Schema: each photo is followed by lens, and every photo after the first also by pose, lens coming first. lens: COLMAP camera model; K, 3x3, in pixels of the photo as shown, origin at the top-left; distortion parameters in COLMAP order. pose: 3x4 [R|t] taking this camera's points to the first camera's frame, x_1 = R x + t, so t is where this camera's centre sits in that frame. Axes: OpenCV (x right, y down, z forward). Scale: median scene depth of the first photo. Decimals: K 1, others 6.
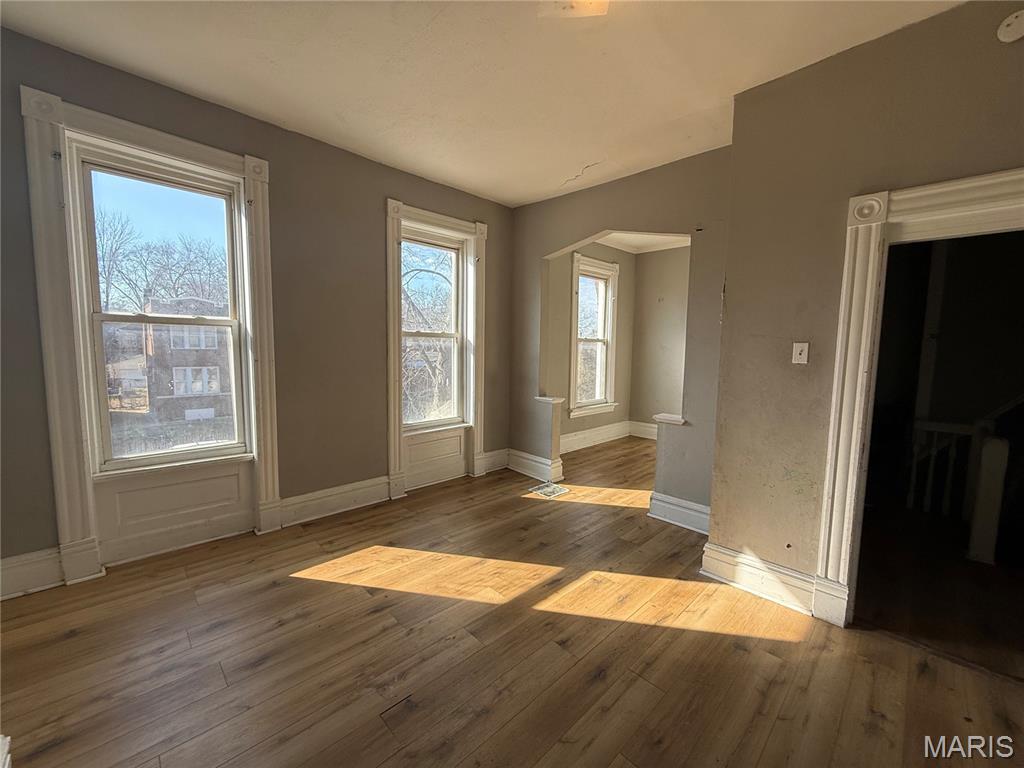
lens RADIAL K [[406.3, 0, 510.2], [0, 406.3, 384.5], [0, 0, 1]] dist [-0.001571, 0.000461]
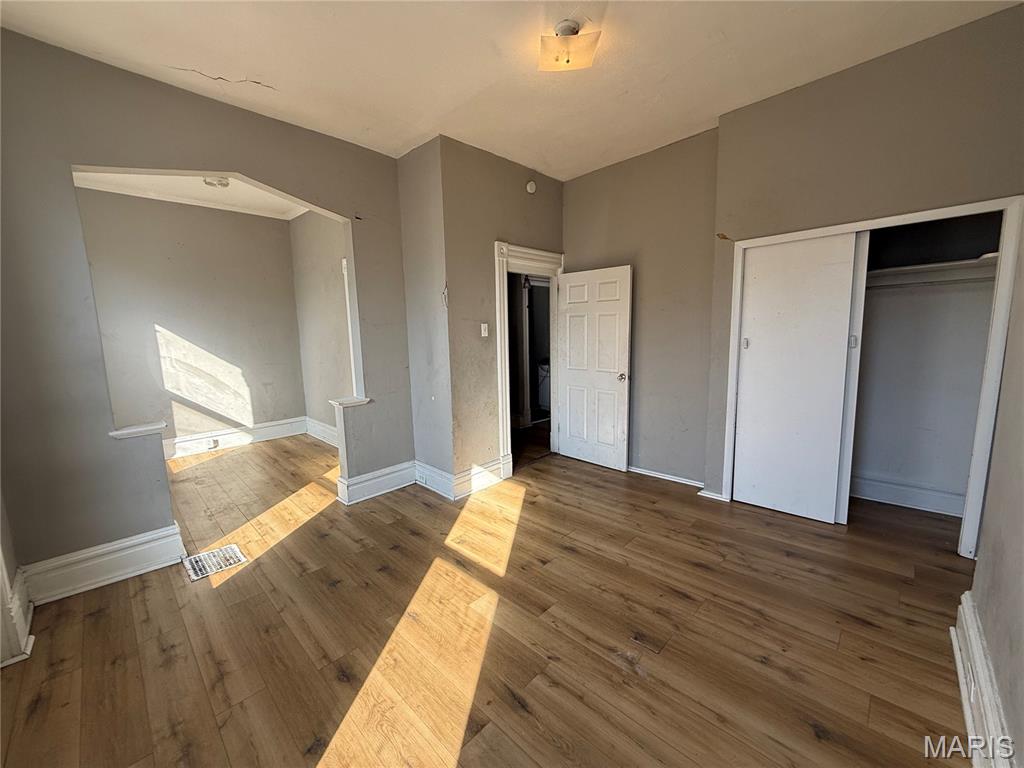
lens RADIAL K [[406.3, 0, 510.2], [0, 406.3, 384.5], [0, 0, 1]] dist [-0.001571, 0.000461]
pose [[-0.027998, -0.156924, 0.987214, -0.829037], [0.115982, 0.980421, 0.159134, -0.098655], [-0.992857, 0.118954, -0.009249, 0.839919]]
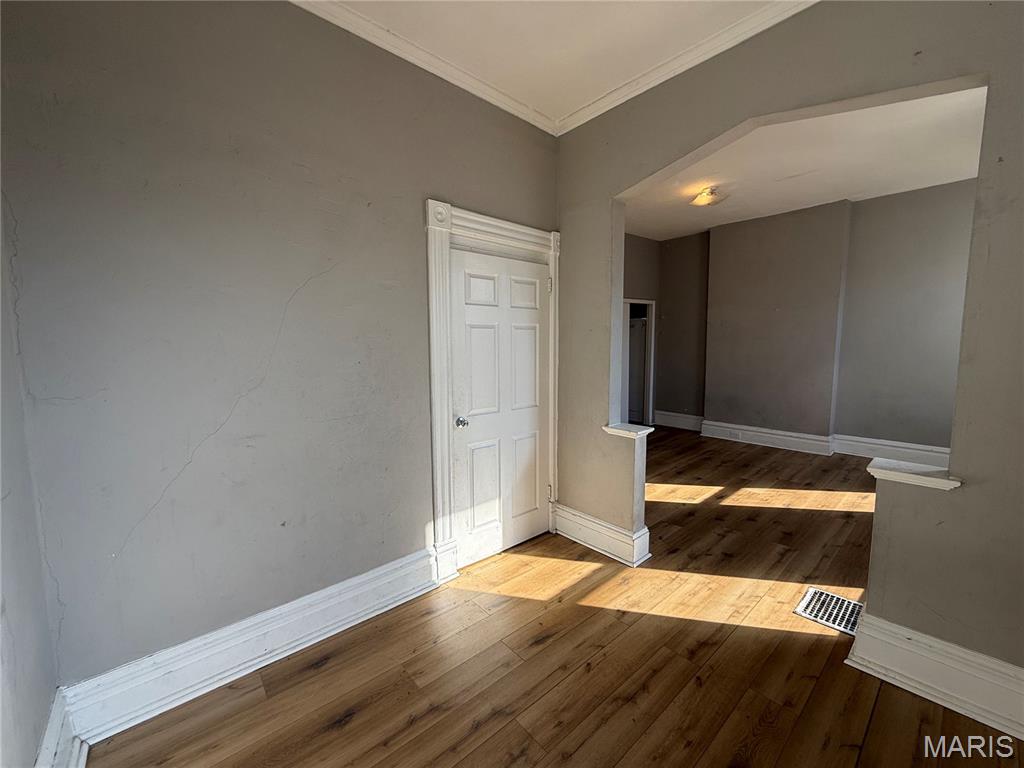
lens RADIAL K [[406.3, 0, 510.2], [0, 406.3, 384.5], [0, 0, 1]] dist [-0.001571, 0.000461]
pose [[-0.998464, -0.007803, 0.054856, 0.804231], [0.003233, 0.980141, 0.198274, -0.216664], [-0.055314, 0.198147, -0.978610, 2.429128]]
